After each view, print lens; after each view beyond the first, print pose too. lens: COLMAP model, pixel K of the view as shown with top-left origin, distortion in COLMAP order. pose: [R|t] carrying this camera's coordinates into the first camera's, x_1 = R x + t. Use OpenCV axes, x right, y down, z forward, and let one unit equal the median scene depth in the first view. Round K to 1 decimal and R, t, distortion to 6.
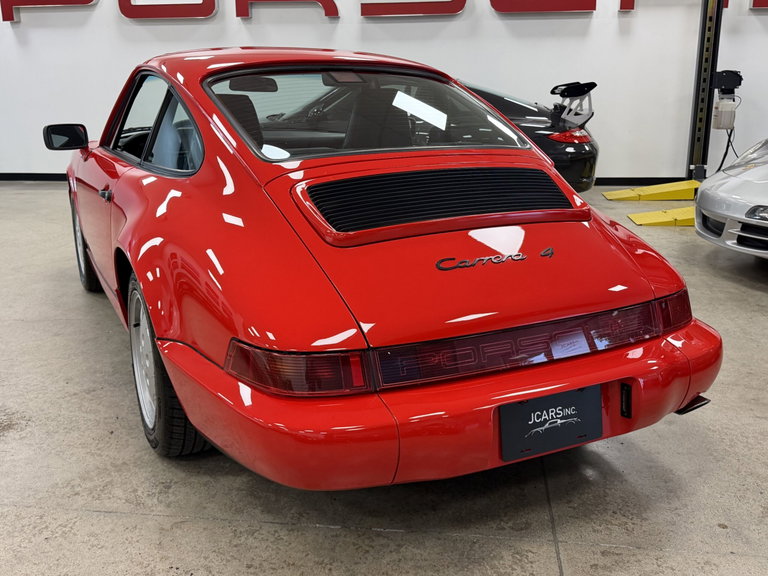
lens RADIAL K [[775.9, 0, 386.6], [0, 775.9, 292.0], [0, 0, 1]] dist [0.020706, 0.000000]
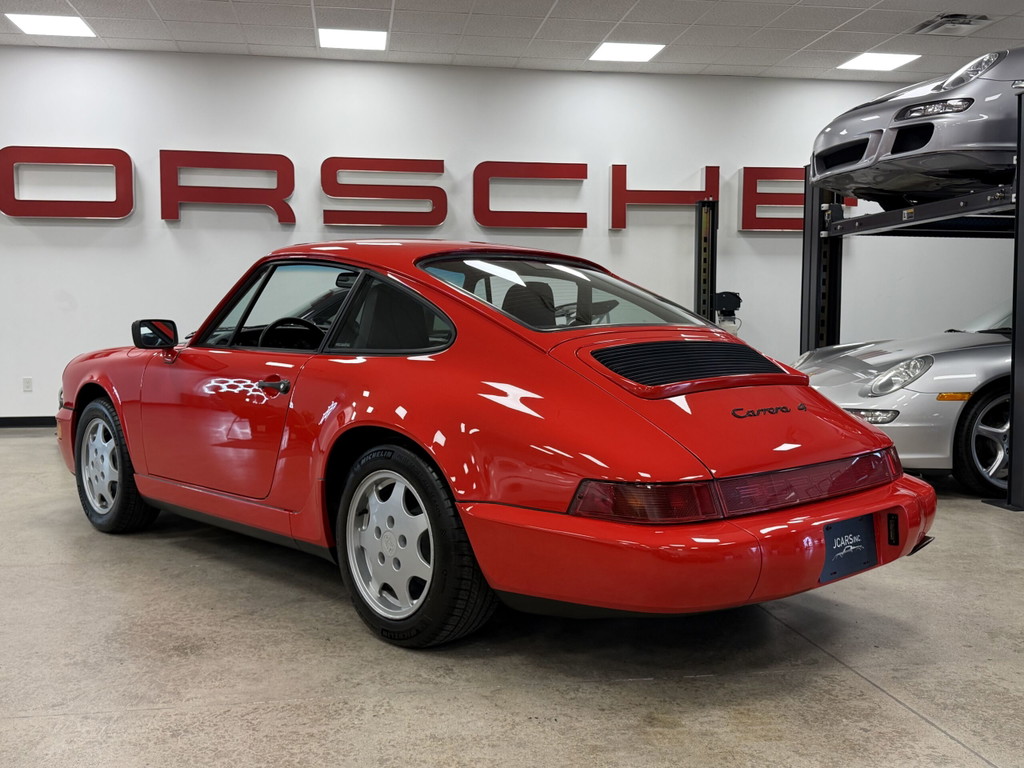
lens RADIAL K [[1034.5, 0, 507.3], [0, 1034.5, 381.1], [0, 0, 1]] dist [0.020706, 0.000000]
pose [[0.958515, -0.008153, 0.284926, -0.583297], [0.066212, 0.978617, -0.194740, 0.162083], [-0.277245, 0.205527, 0.938559, -0.277441]]
